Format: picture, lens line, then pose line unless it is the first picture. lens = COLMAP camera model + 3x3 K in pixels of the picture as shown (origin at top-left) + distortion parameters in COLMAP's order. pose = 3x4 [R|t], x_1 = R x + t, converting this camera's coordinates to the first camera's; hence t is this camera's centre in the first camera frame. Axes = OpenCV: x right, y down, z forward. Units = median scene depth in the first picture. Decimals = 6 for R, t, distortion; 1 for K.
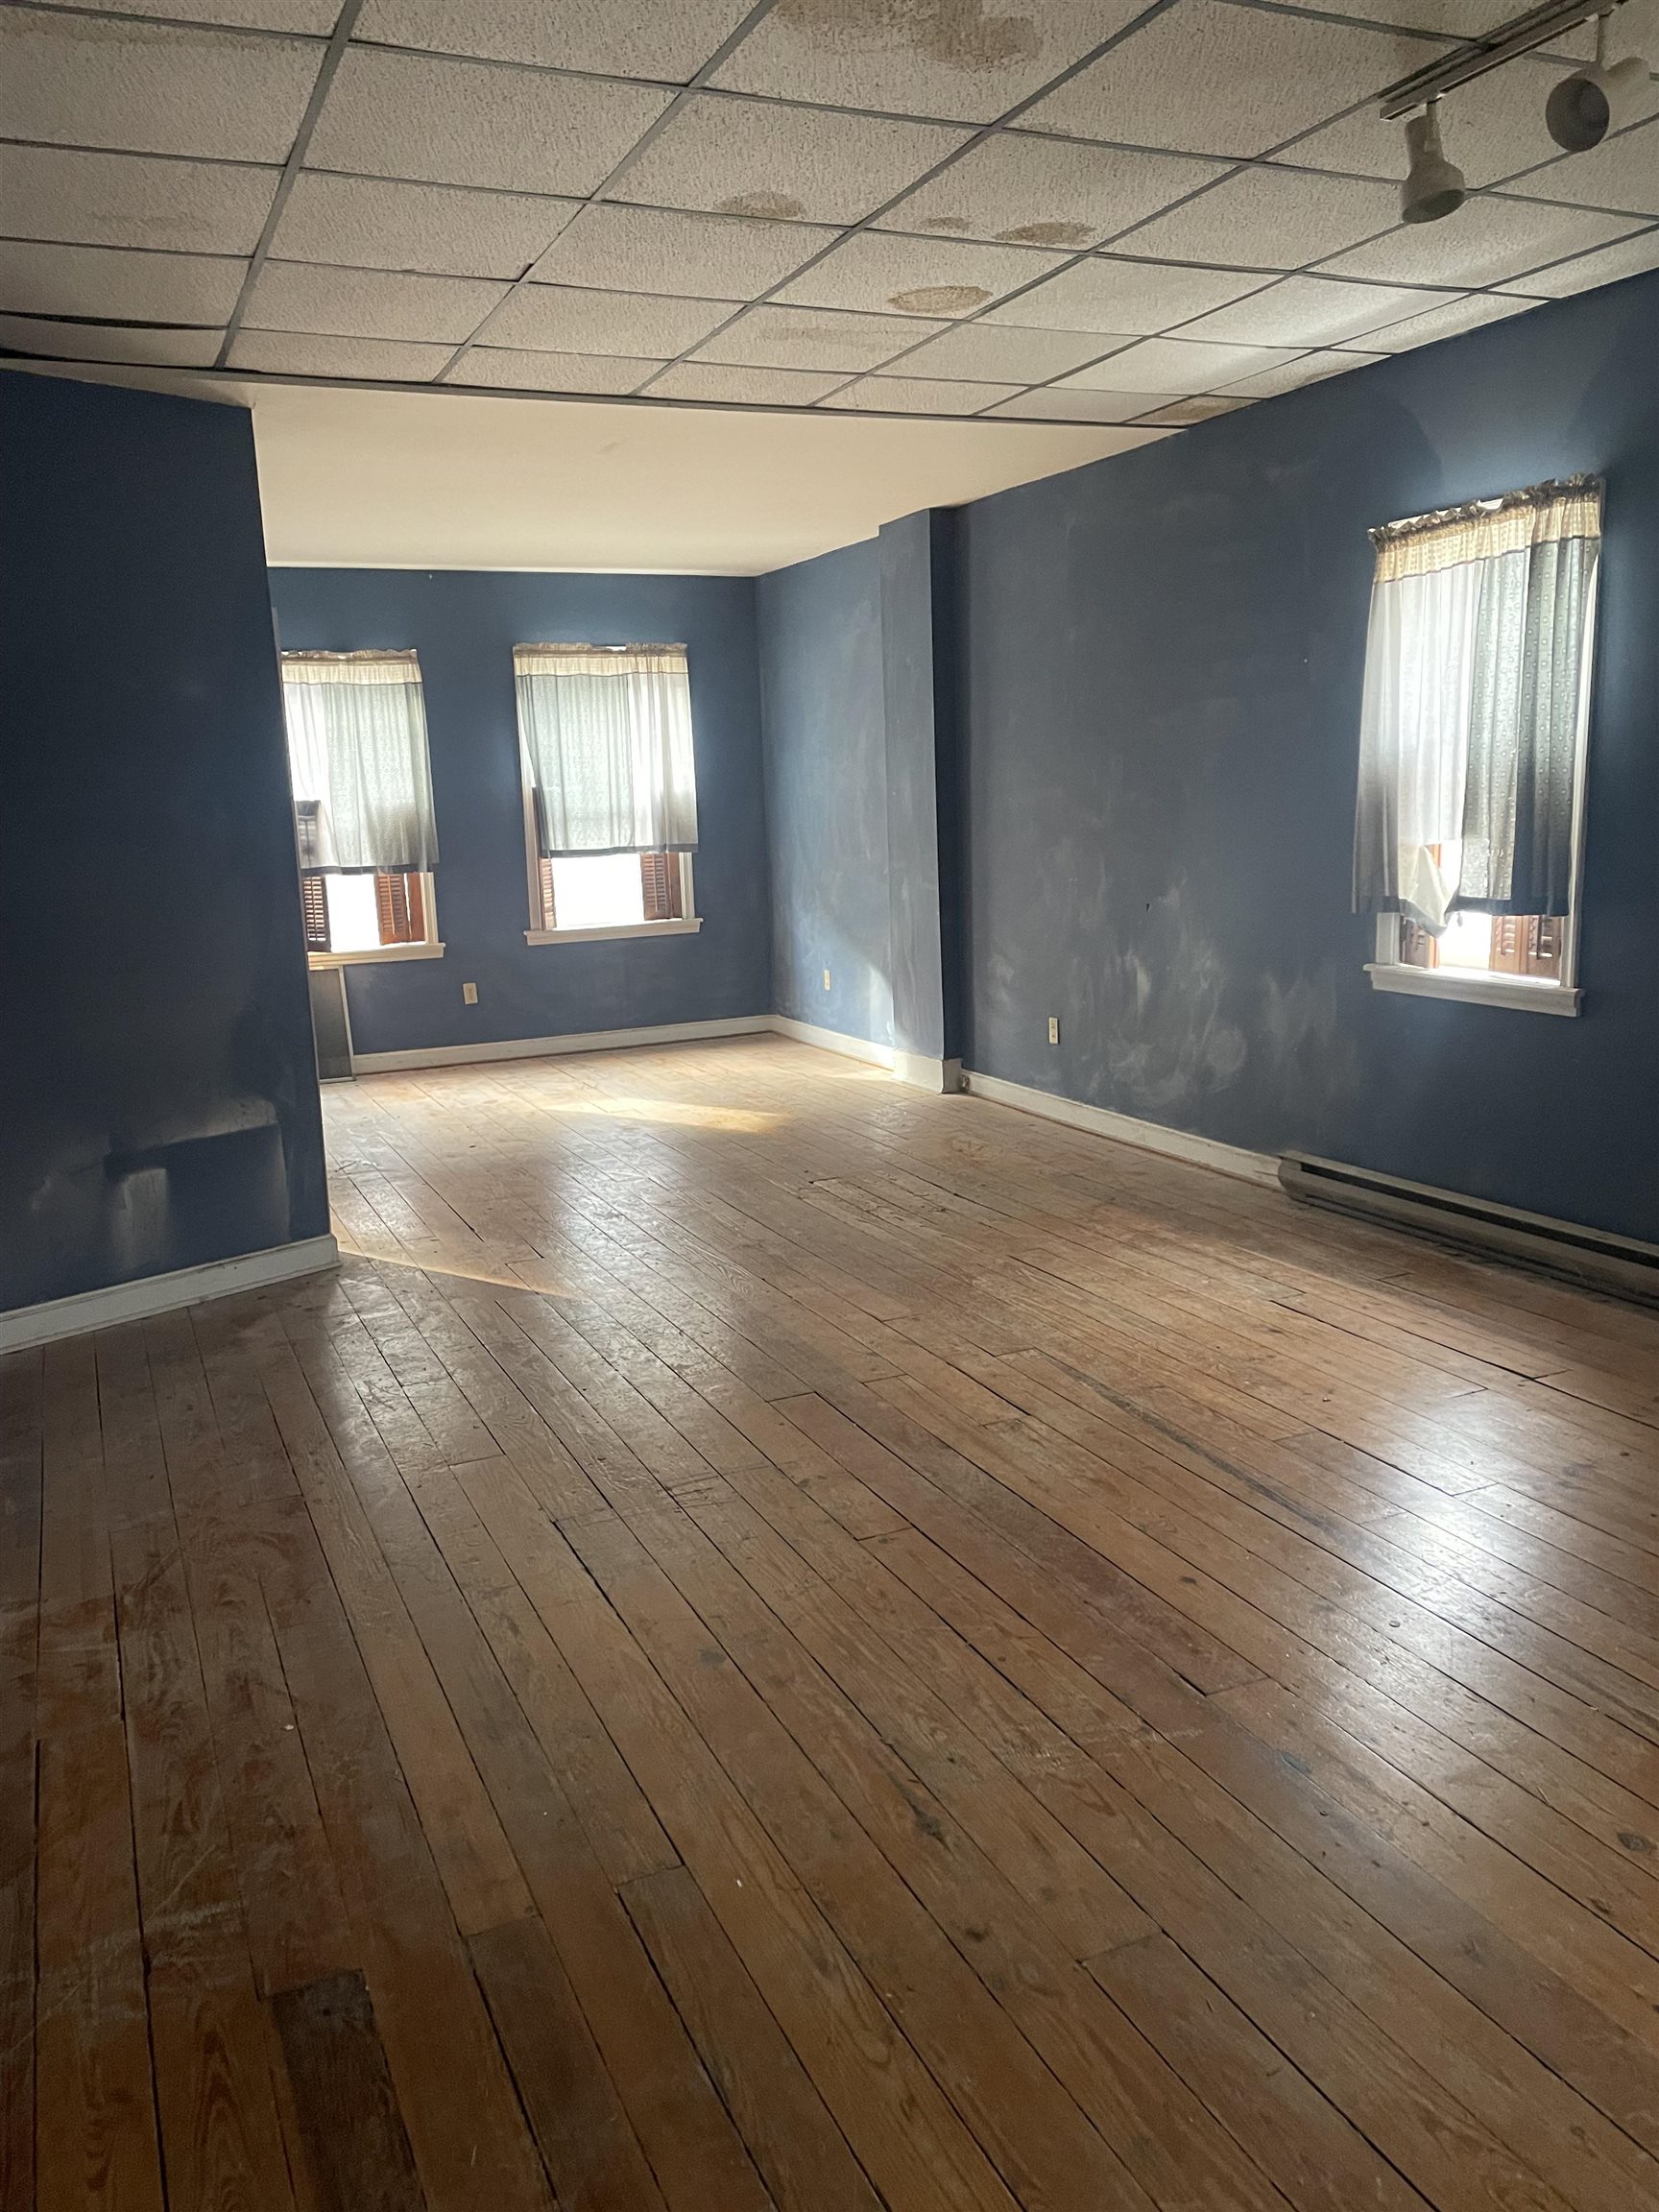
lens RADIAL K [[1659.3, 0, 830.1], [0, 1659.3, 1109.4], [0, 0, 1]] dist [0.009173, 0.001176]
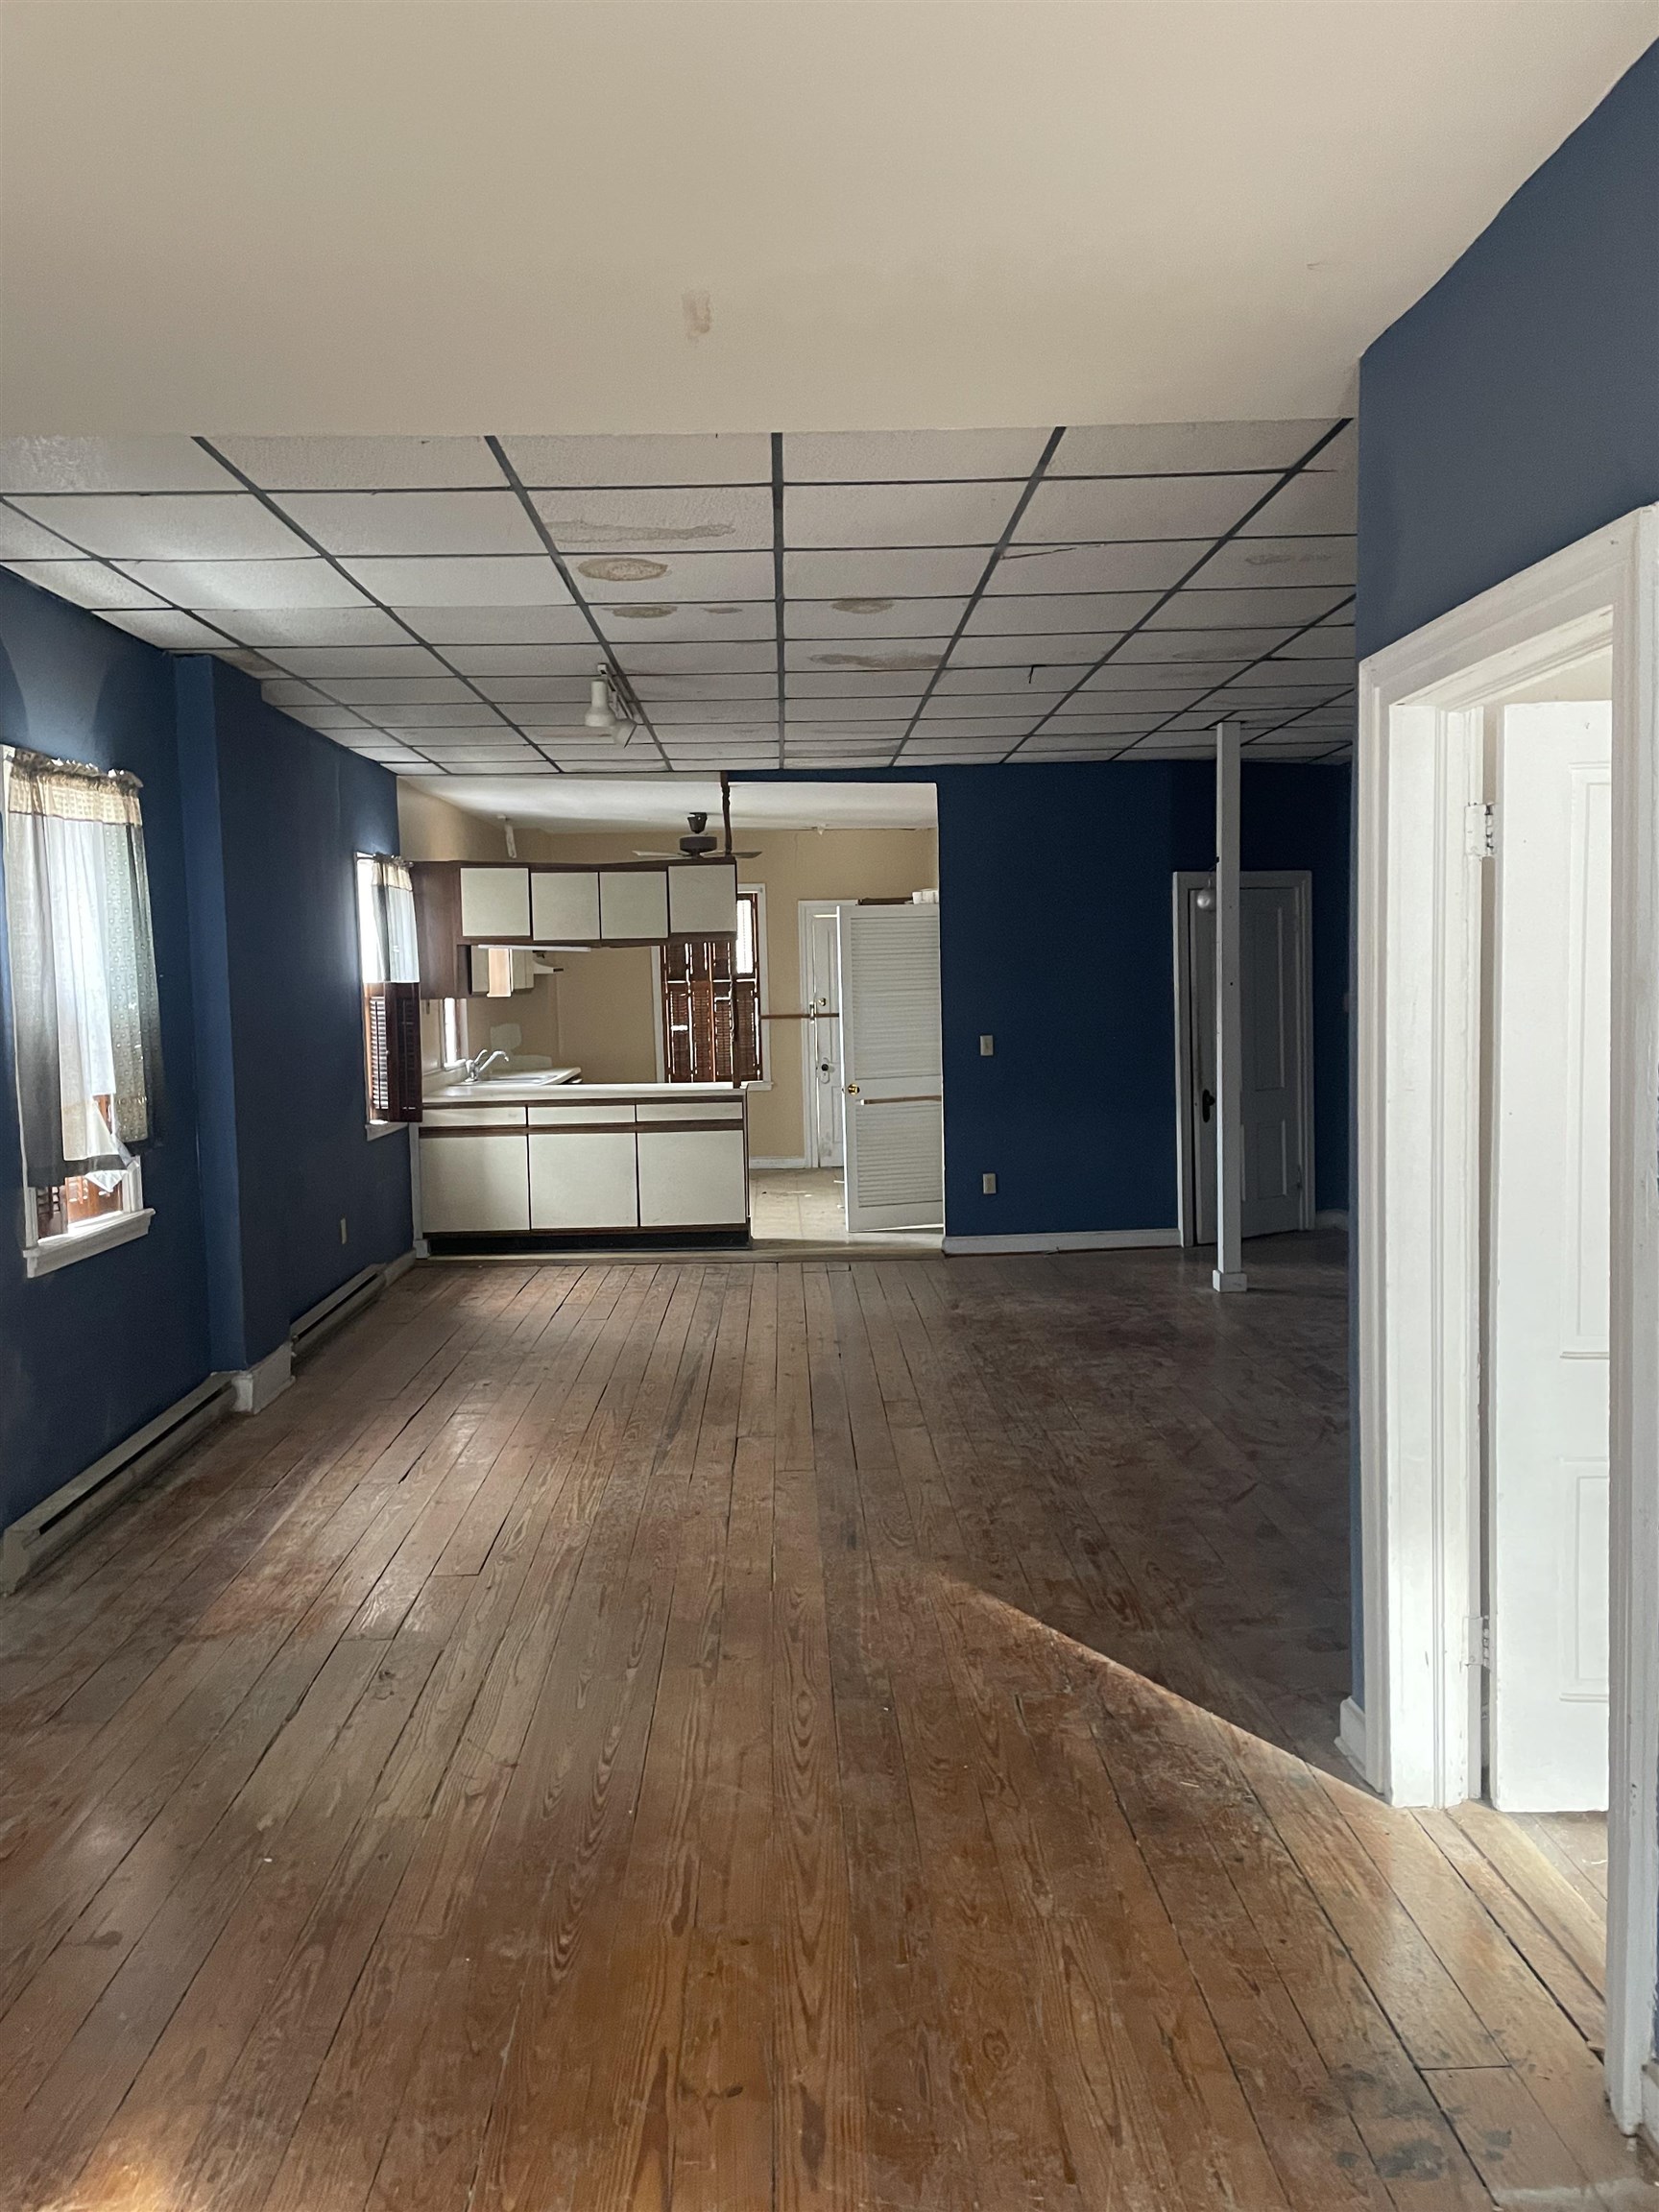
lens RADIAL K [[1659.3, 0, 830.4], [0, 1659.3, 1108.1], [0, 0, 1]] dist [0.009173, 0.001176]
pose [[-0.921201, 0.029801, 0.387943, -0.432386], [0.131246, 0.962425, 0.237724, -0.349588], [-0.366282, 0.269907, -0.890498, 1.829496]]
